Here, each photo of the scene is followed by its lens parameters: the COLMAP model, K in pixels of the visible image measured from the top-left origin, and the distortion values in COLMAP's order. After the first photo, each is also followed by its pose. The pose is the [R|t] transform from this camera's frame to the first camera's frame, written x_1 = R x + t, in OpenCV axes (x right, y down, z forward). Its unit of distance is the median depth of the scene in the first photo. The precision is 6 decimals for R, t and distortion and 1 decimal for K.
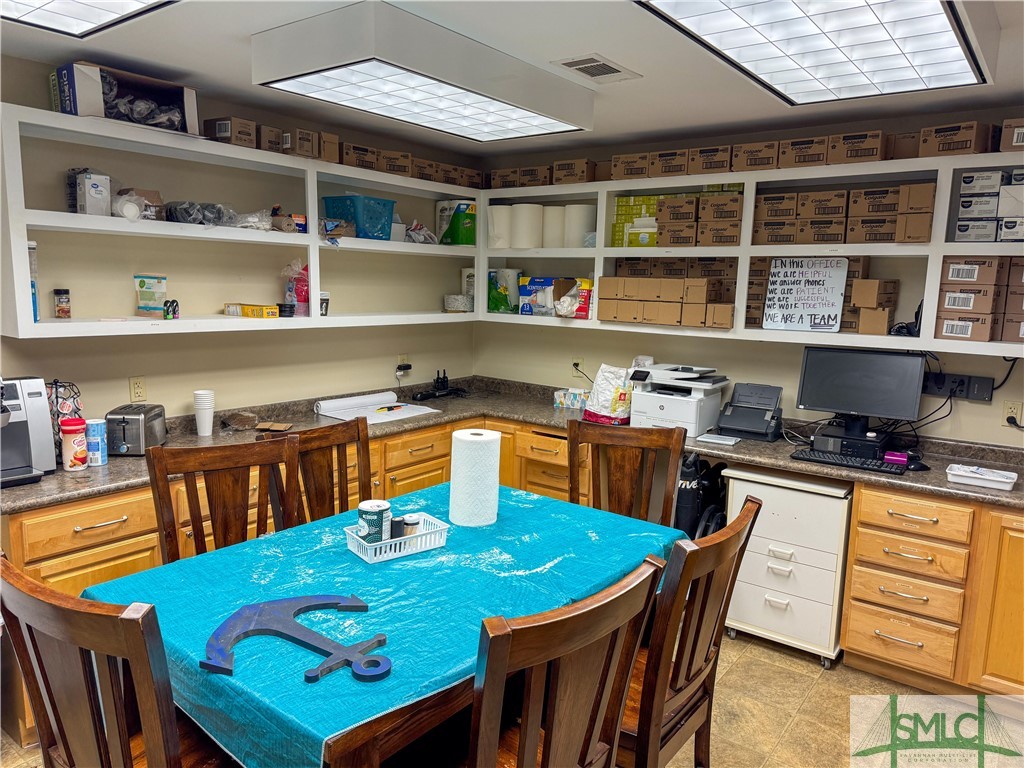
lens RADIAL K [[720.6, 0, 512.0], [0, 720.6, 384.0], [0, 0, 1]] dist [0.073571, -0.083572]
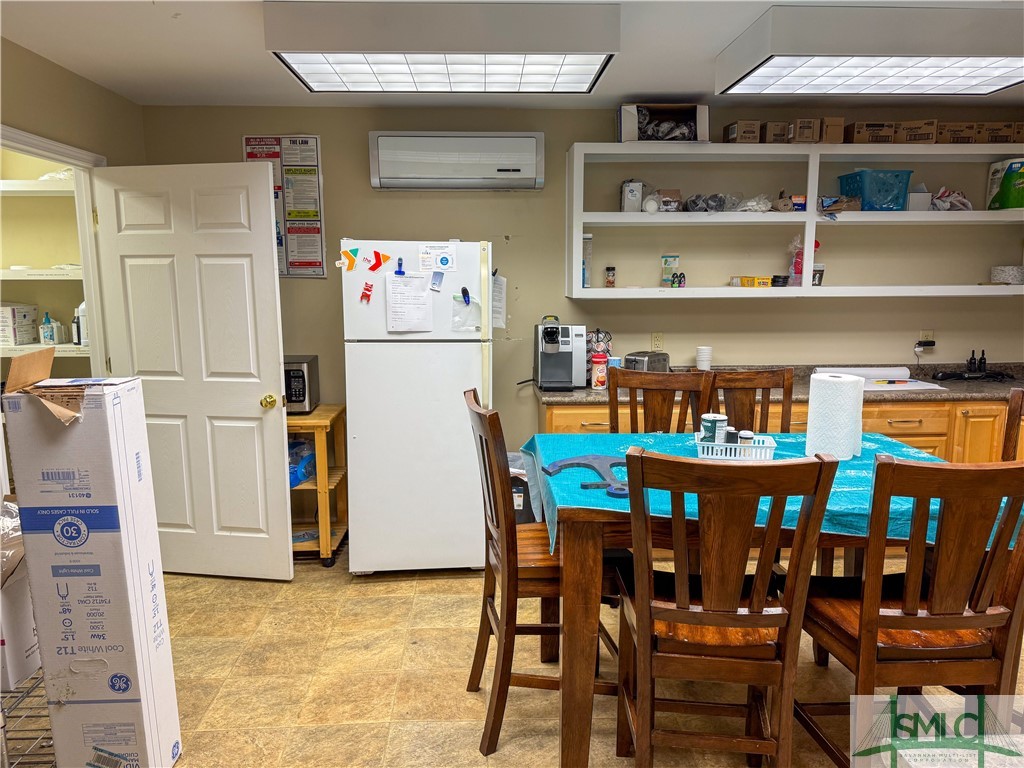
lens RADIAL K [[720.6, 0, 512.0], [0, 720.6, 384.0], [0, 0, 1]] dist [0.073571, -0.083572]
pose [[0.647327, 0.086818, -0.757252, 0.315476], [-0.087805, 0.995372, 0.039059, 0.054494], [0.757138, 0.041206, 0.651954, -0.056509]]
